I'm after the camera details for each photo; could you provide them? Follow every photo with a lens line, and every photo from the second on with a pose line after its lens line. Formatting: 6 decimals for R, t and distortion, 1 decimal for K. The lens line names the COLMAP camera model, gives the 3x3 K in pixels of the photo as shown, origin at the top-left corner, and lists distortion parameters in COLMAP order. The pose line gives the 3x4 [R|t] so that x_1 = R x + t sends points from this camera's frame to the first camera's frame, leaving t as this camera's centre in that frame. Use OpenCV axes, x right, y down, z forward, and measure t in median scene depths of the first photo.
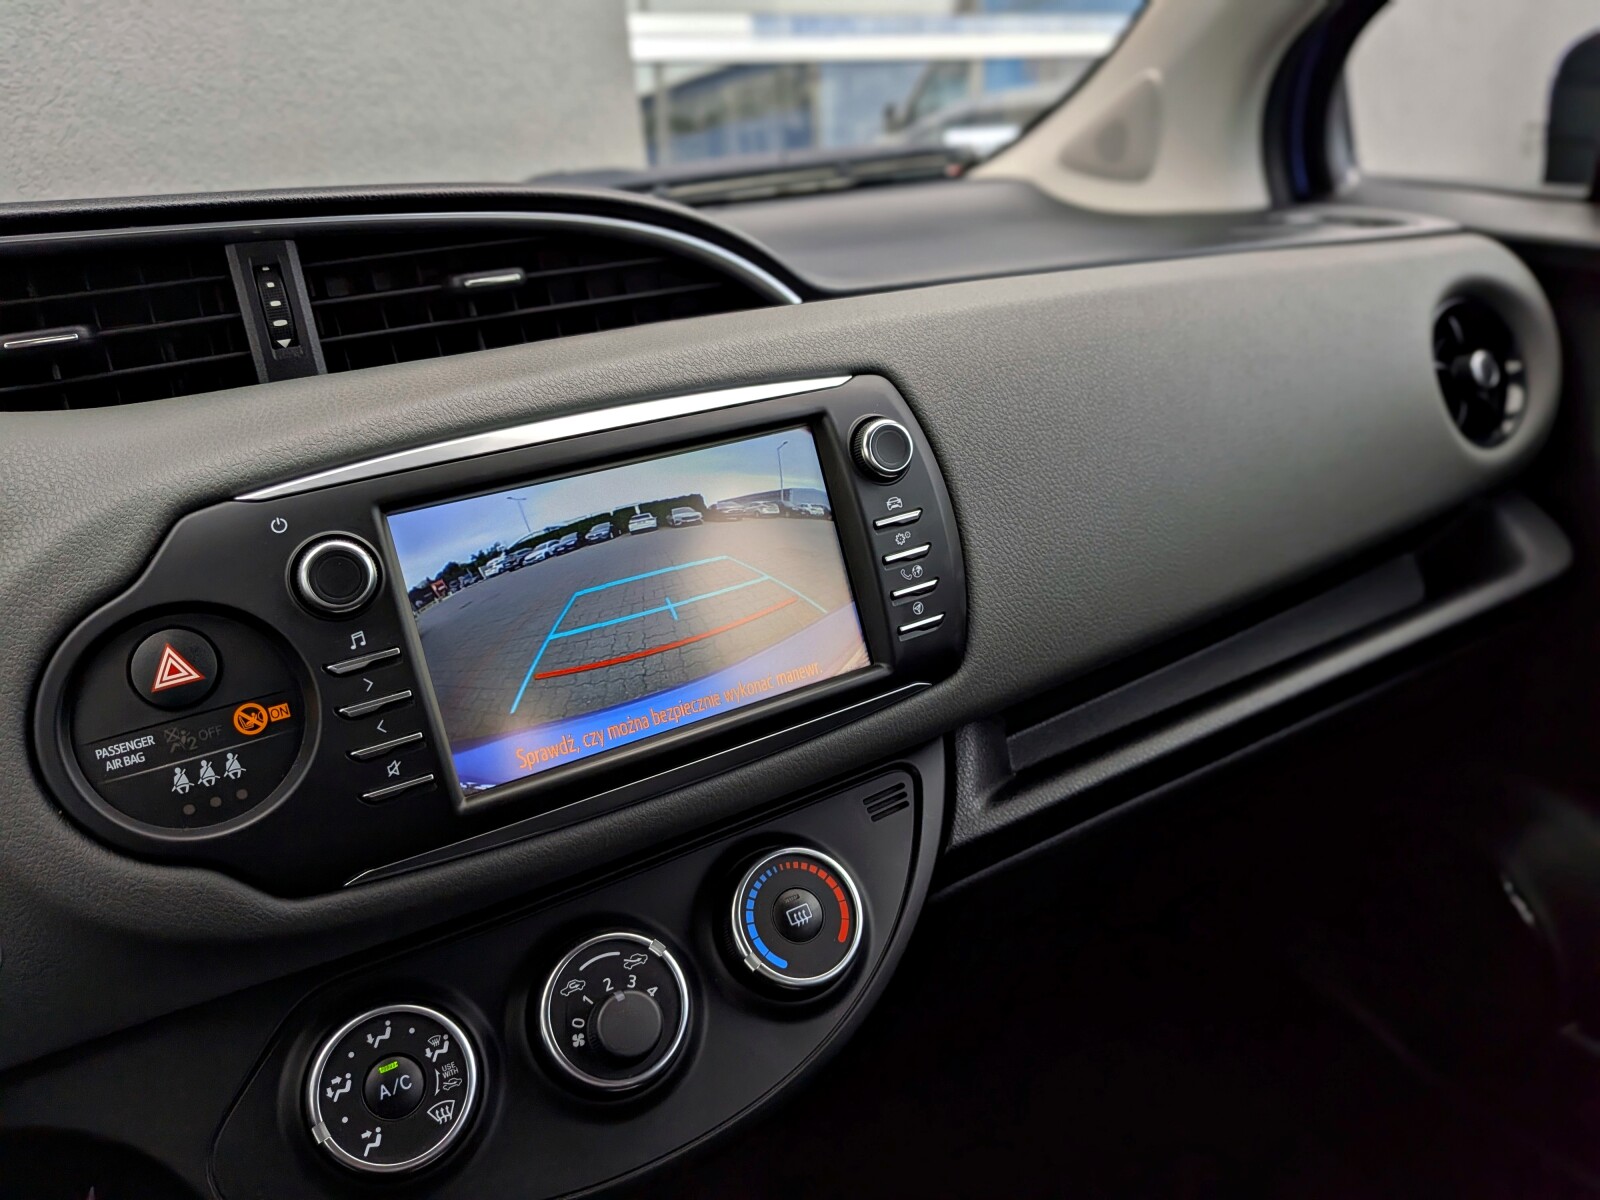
lens RADIAL K [[1192.0, 0, 811.8], [0, 1192.0, 589.1], [0, 0, 1]] dist [0.039264, -0.100125]
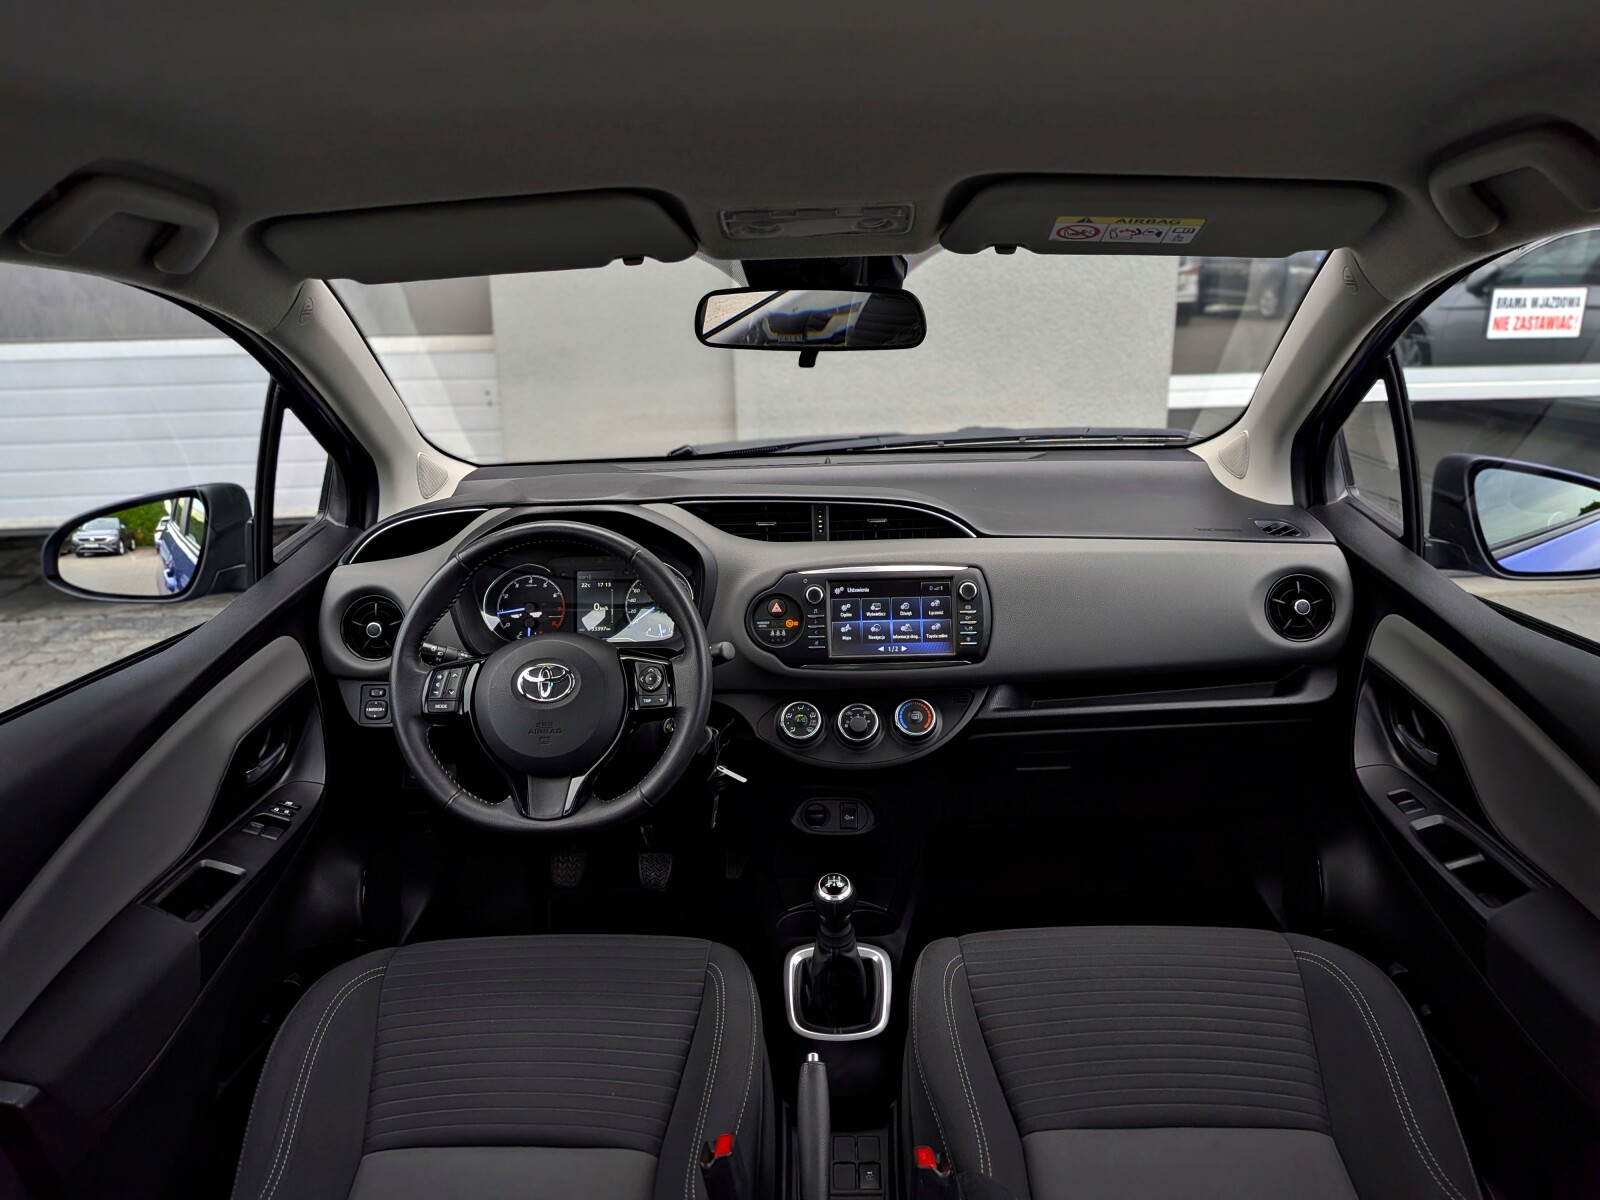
lens RADIAL K [[1152.0, 0, 795.3], [0, 1152.0, 596.3], [0, 0, 1]] dist [0.109539, -0.197080]
pose [[0.861311, 0.214089, -0.460771, 1.249000], [-0.218224, 0.974859, 0.045028, -0.154163], [0.458827, 0.061768, 0.886376, -2.320273]]
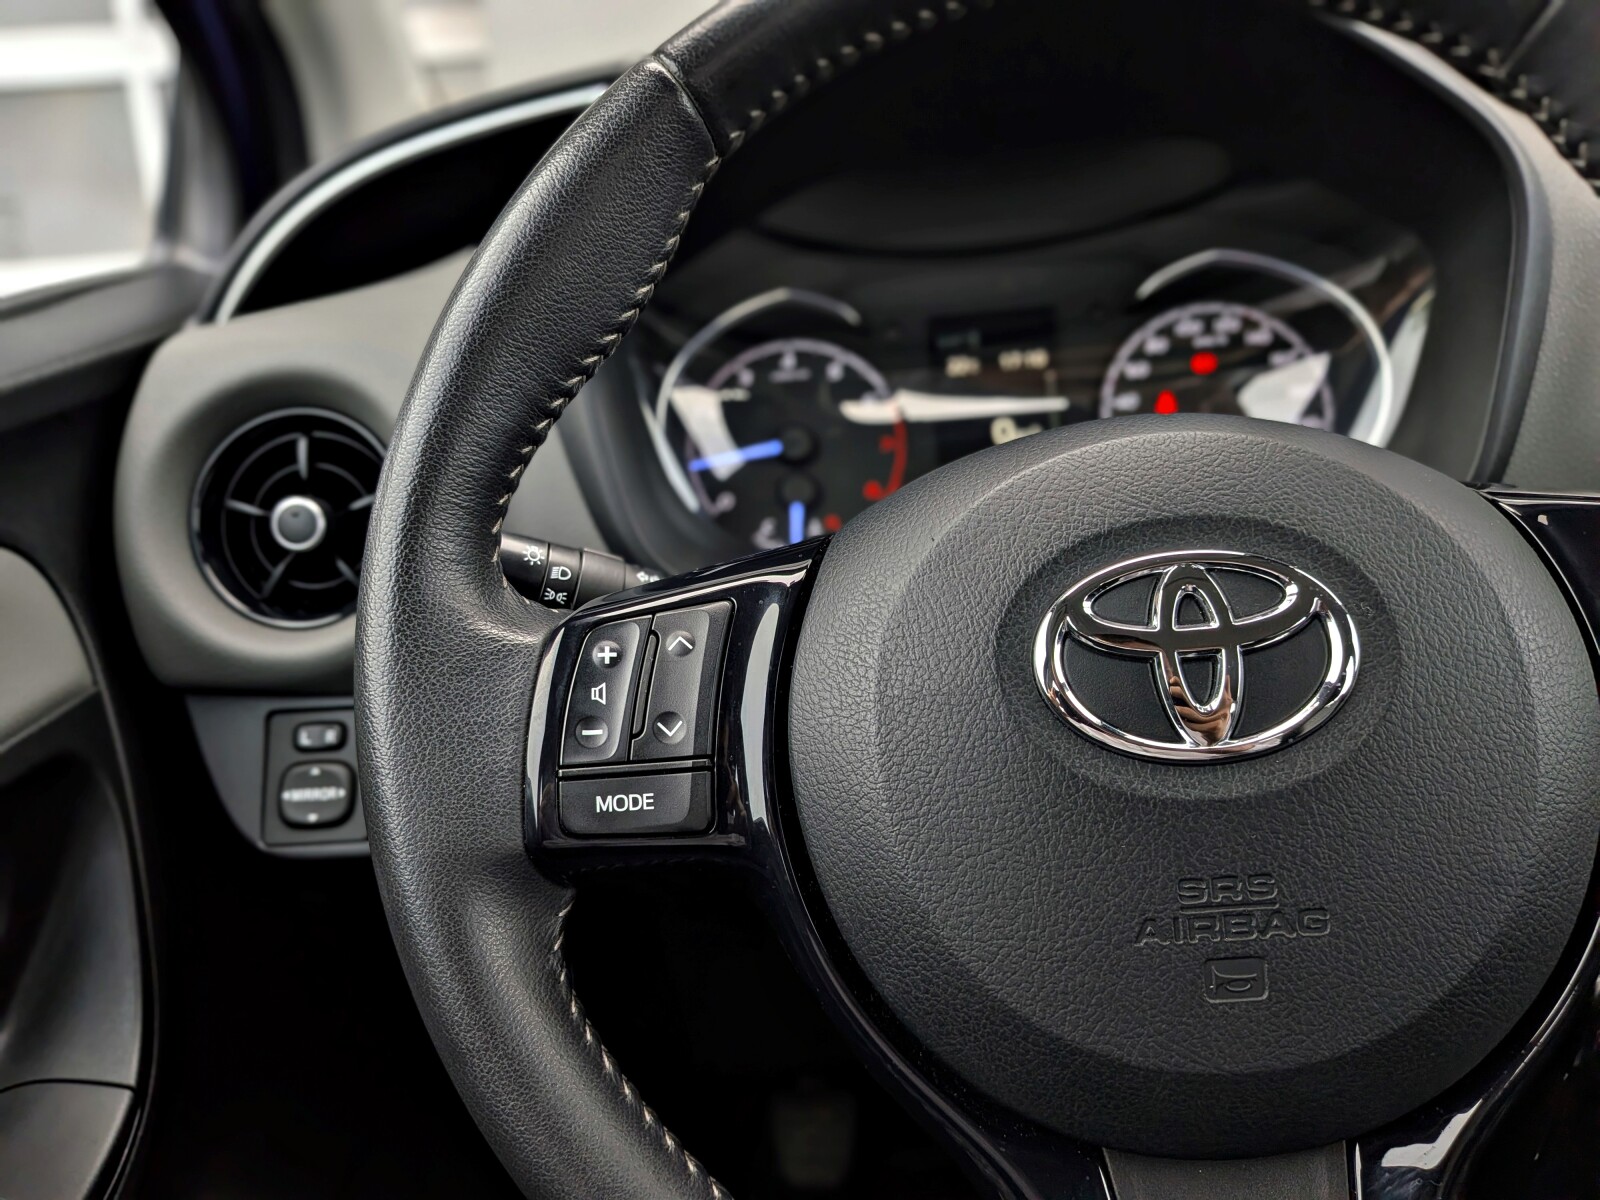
lens RADIAL K [[1288.0, 0, 763.8], [0, 1288.0, 602.0], [0, 0, 1]] dist [0.028817, -0.124127]
pose [[0.858368, 0.158524, -0.487929, -0.659399], [-0.165351, 0.985797, 0.029391, 0.370668], [0.485658, 0.055452, 0.872388, -0.441270]]
